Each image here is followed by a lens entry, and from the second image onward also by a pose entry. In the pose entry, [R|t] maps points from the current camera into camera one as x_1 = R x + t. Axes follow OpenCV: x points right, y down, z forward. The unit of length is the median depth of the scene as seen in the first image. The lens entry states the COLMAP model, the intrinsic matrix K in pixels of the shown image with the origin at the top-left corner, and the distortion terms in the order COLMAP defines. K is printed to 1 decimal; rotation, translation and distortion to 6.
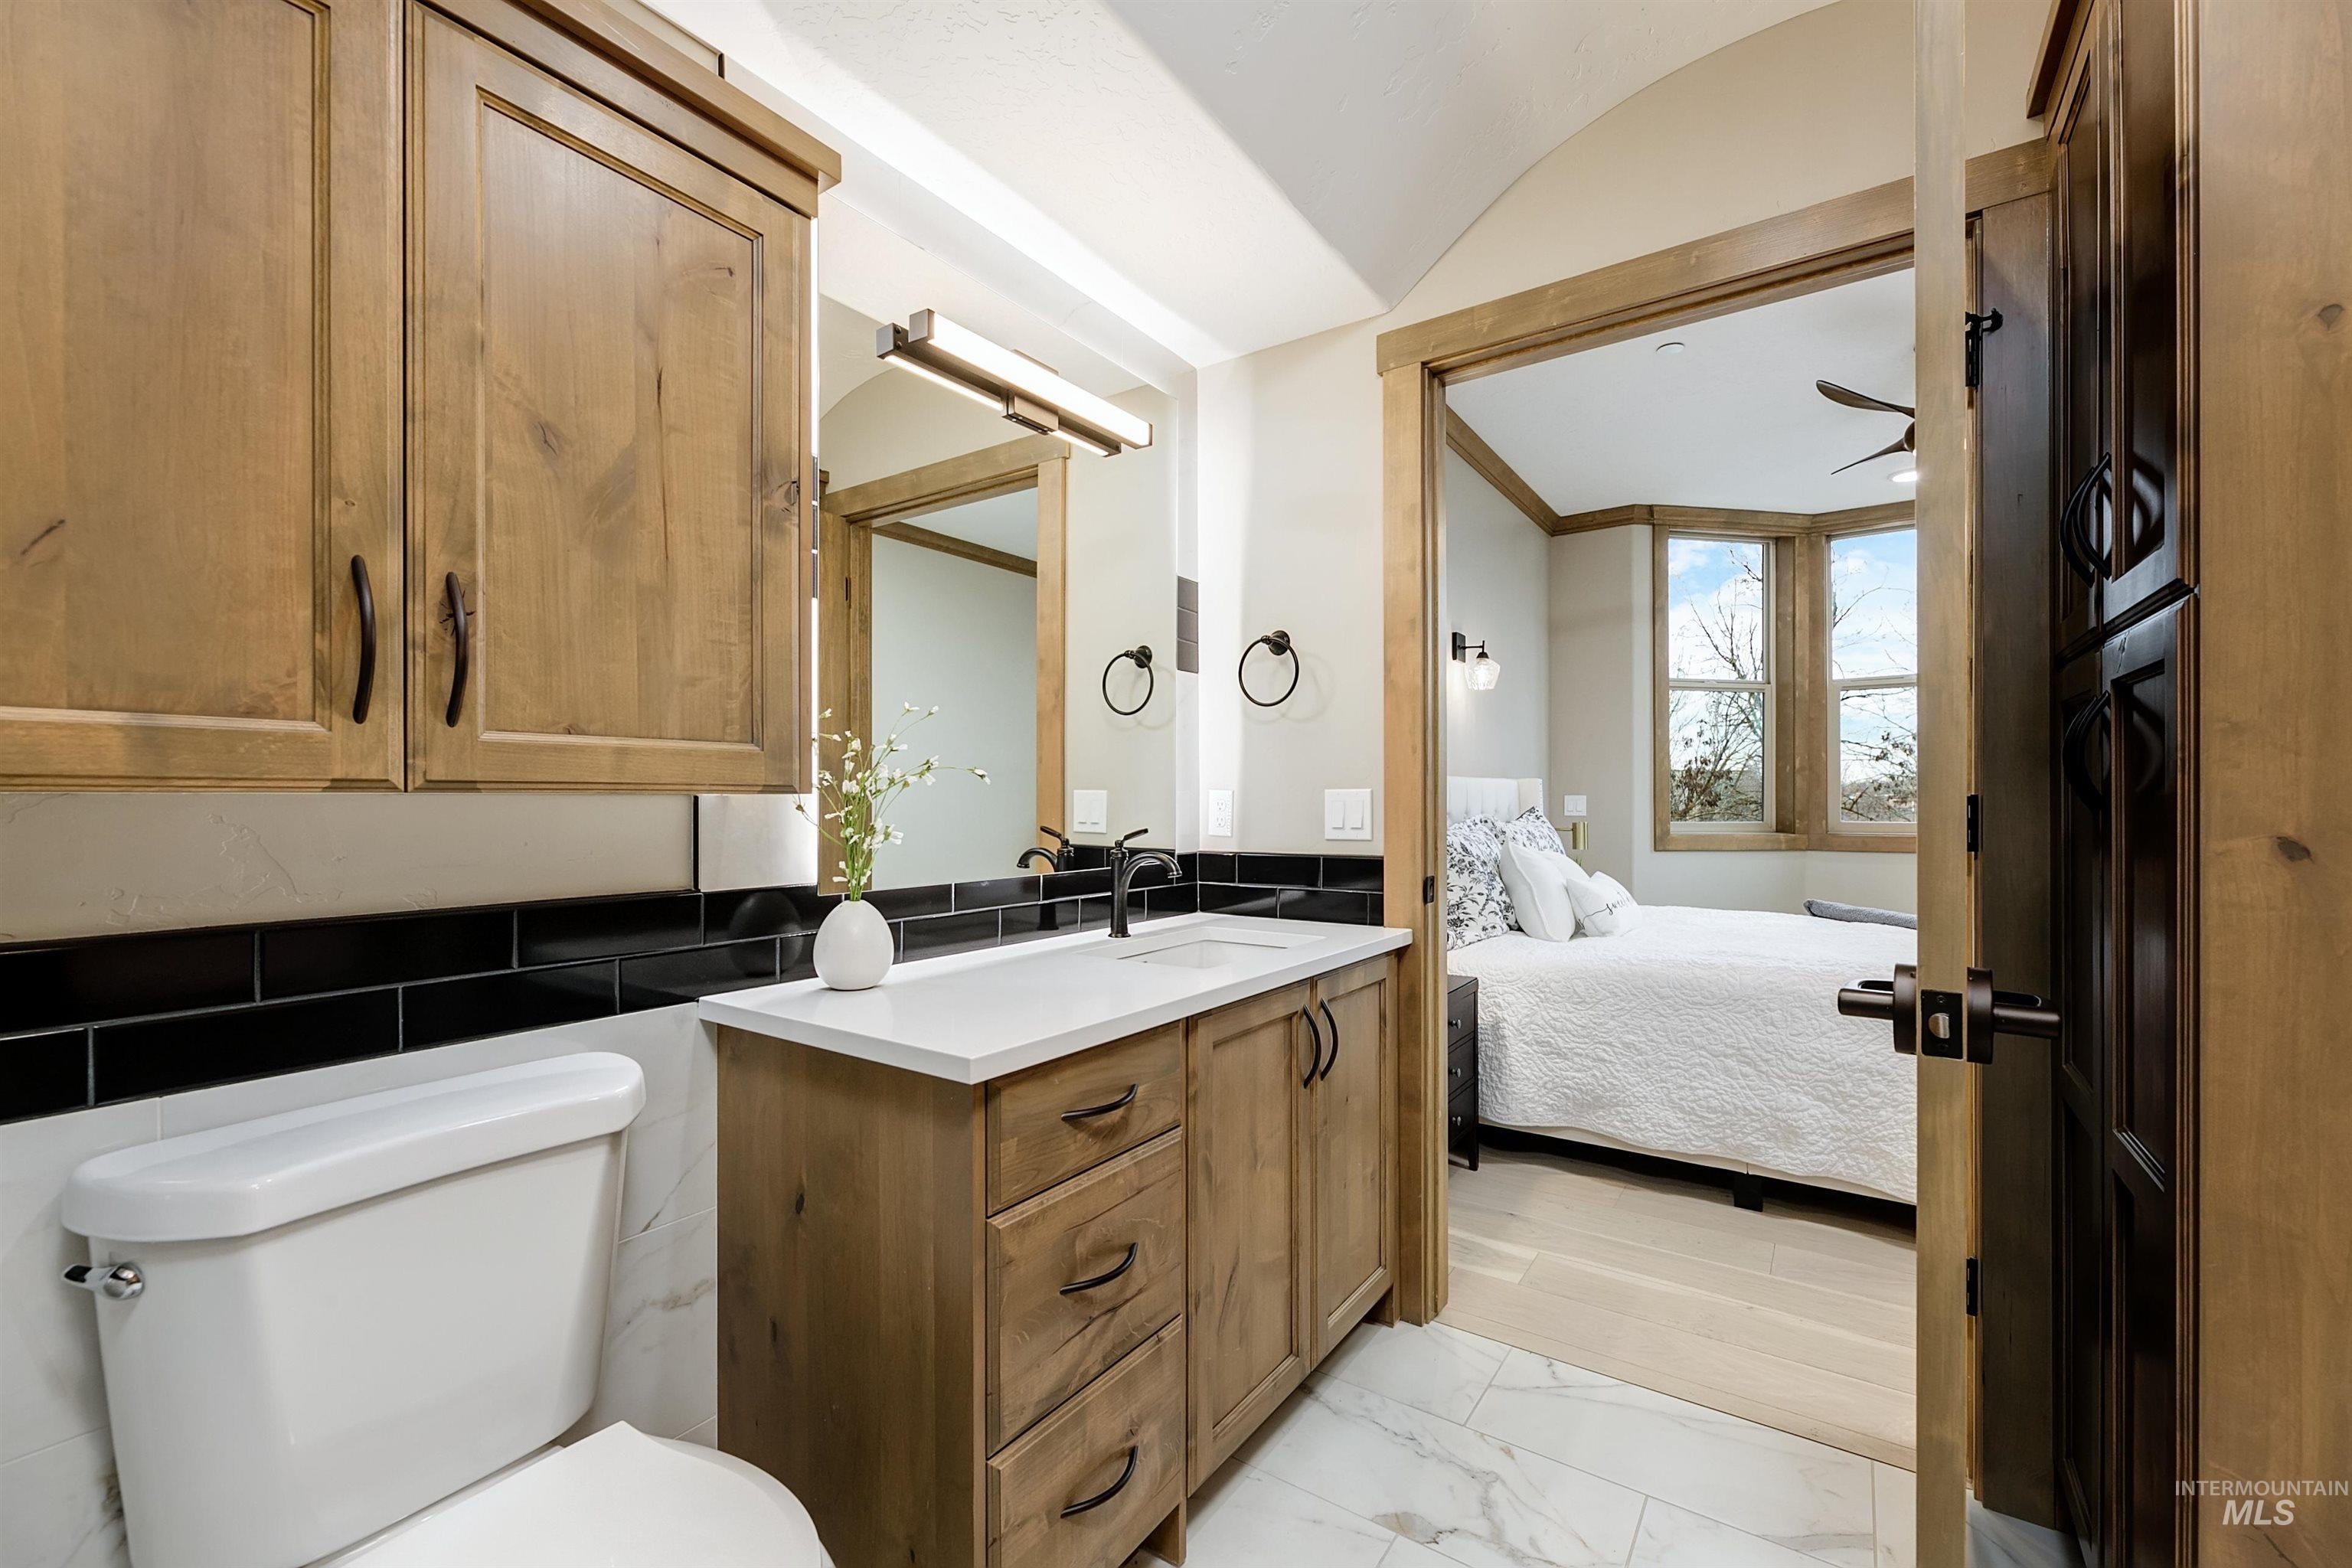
lens RADIAL K [[947.0, 0, 1190.2], [0, 947.0, 804.0], [0, 0, 1]] dist [-0.001295, -0.000025]
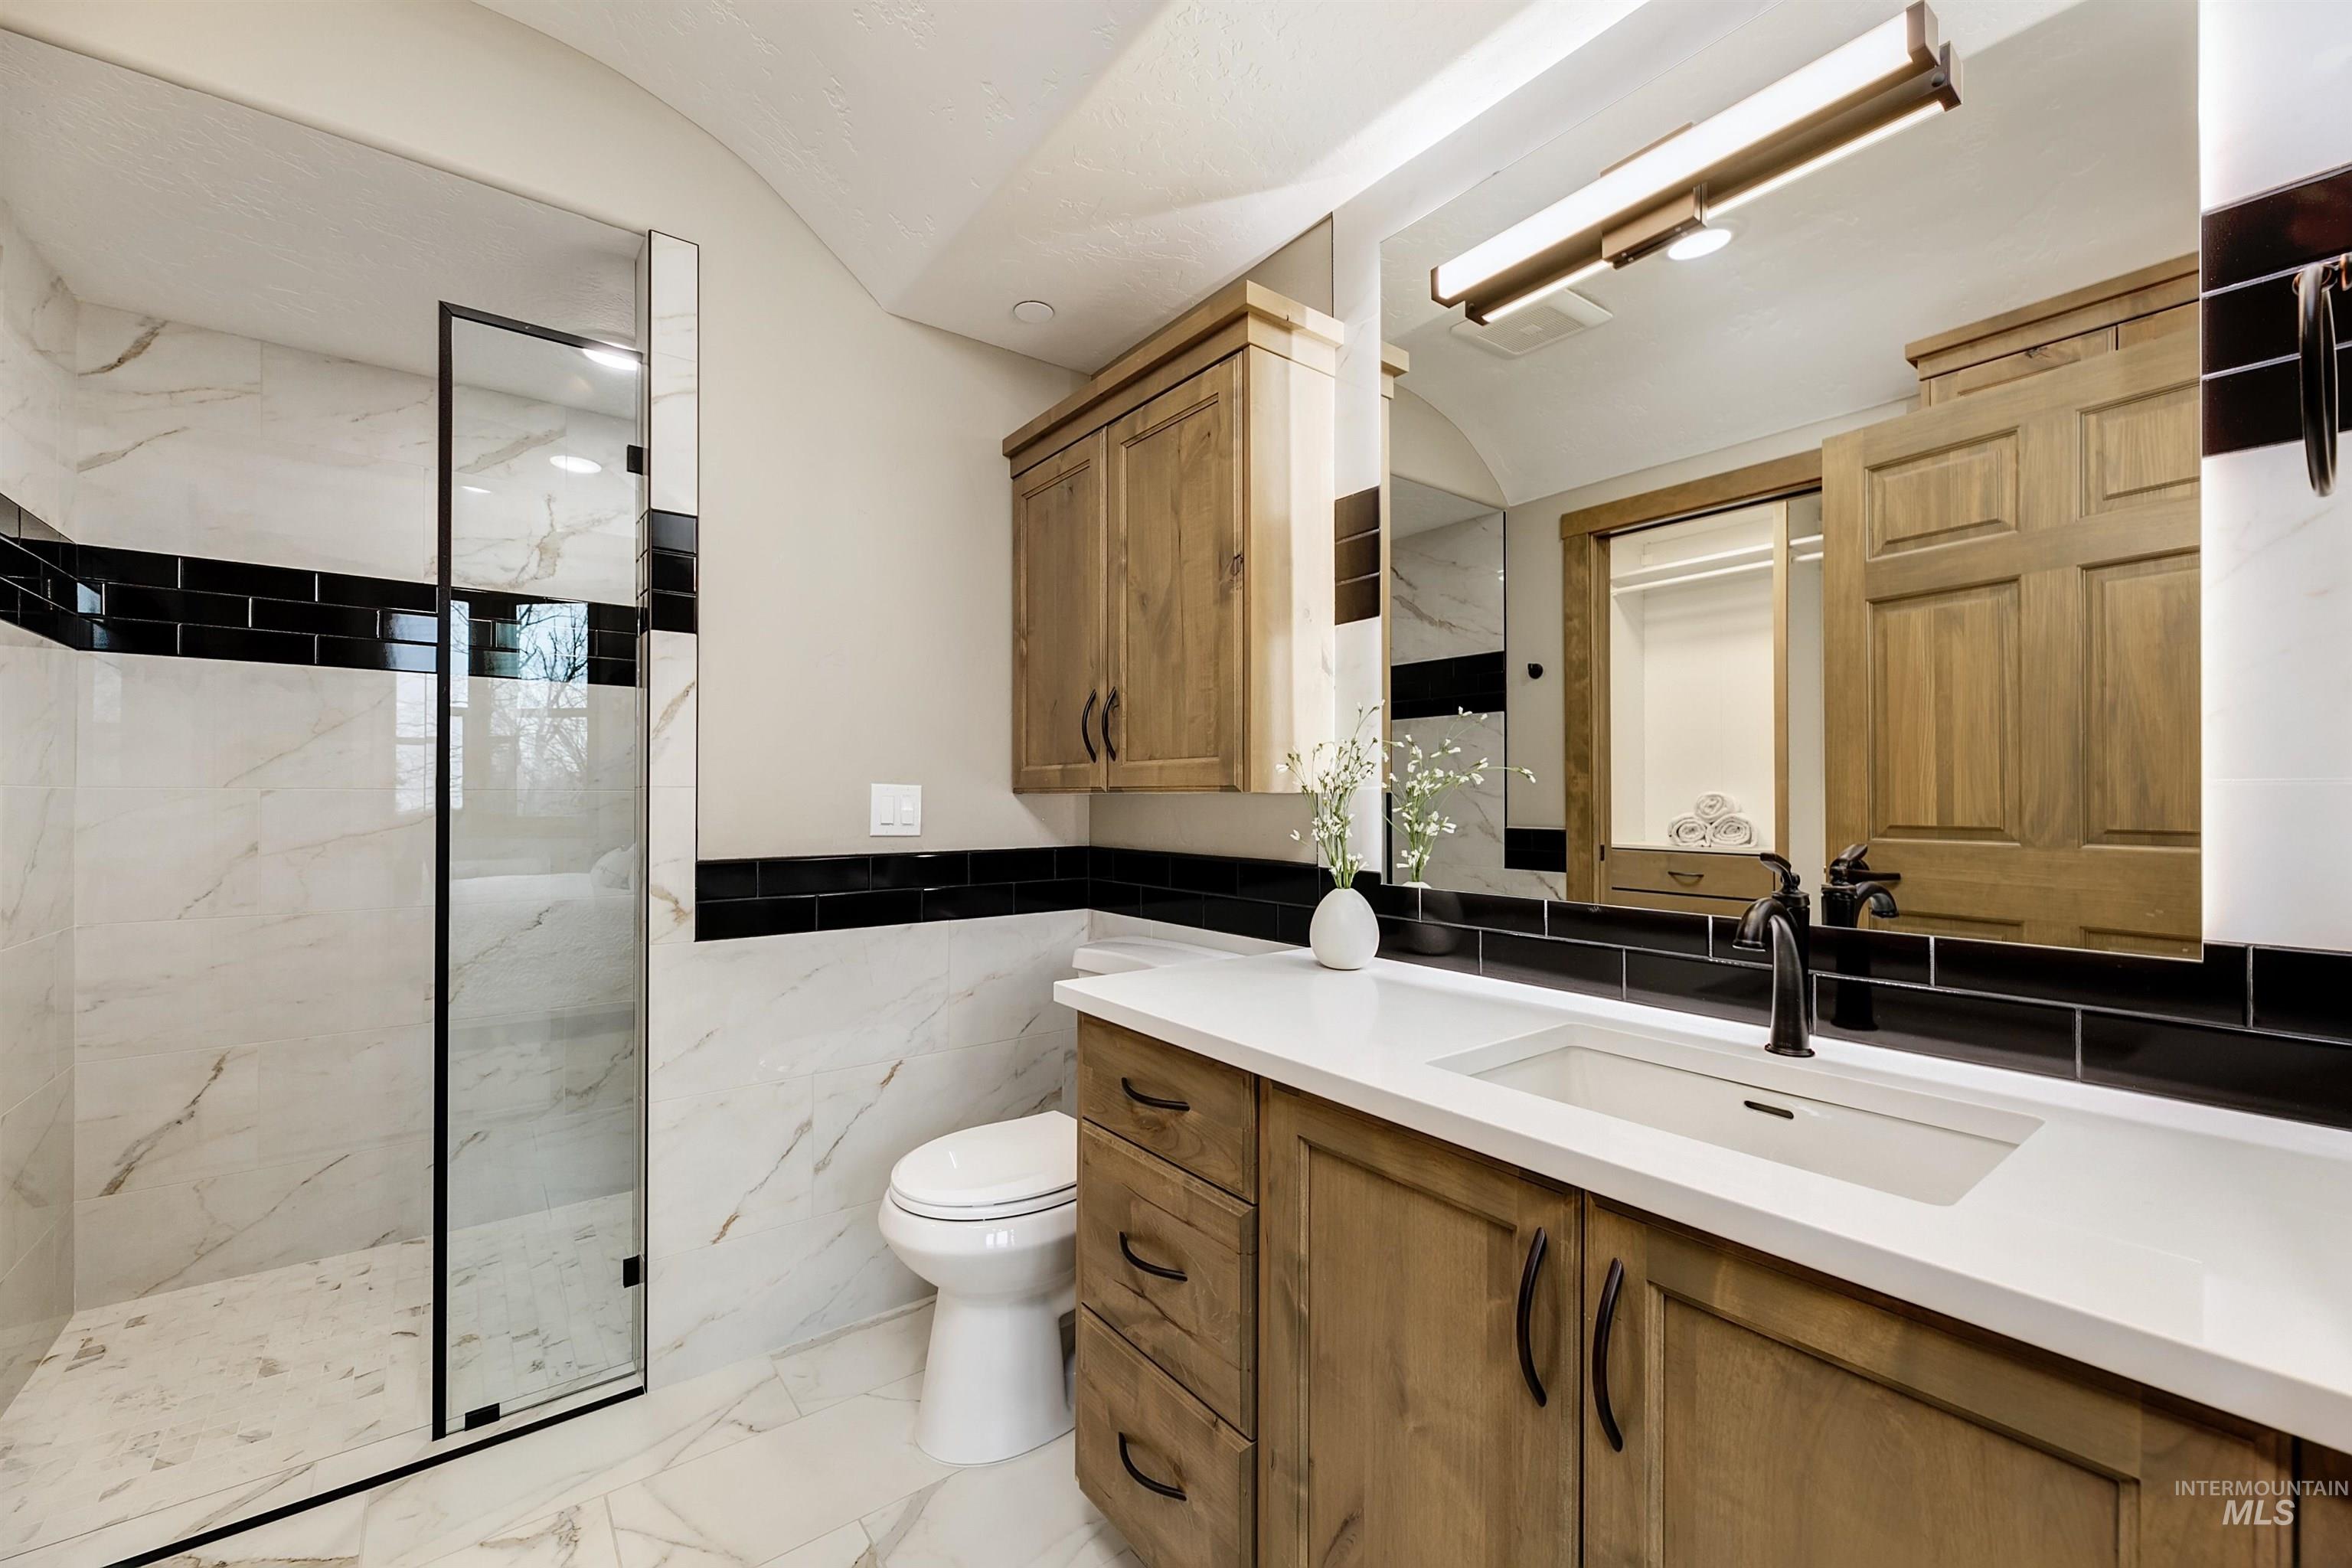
lens RADIAL K [[938.4, 0, 1178.7], [0, 938.4, 786.6], [0, 0, 1]] dist [-0.001055, -0.000069]
pose [[-0.301897, -0.005862, -0.953323, 0.833665], [-0.004441, 0.999979, -0.004743, -0.011534], [0.953330, 0.002801, -0.301916, 1.282661]]
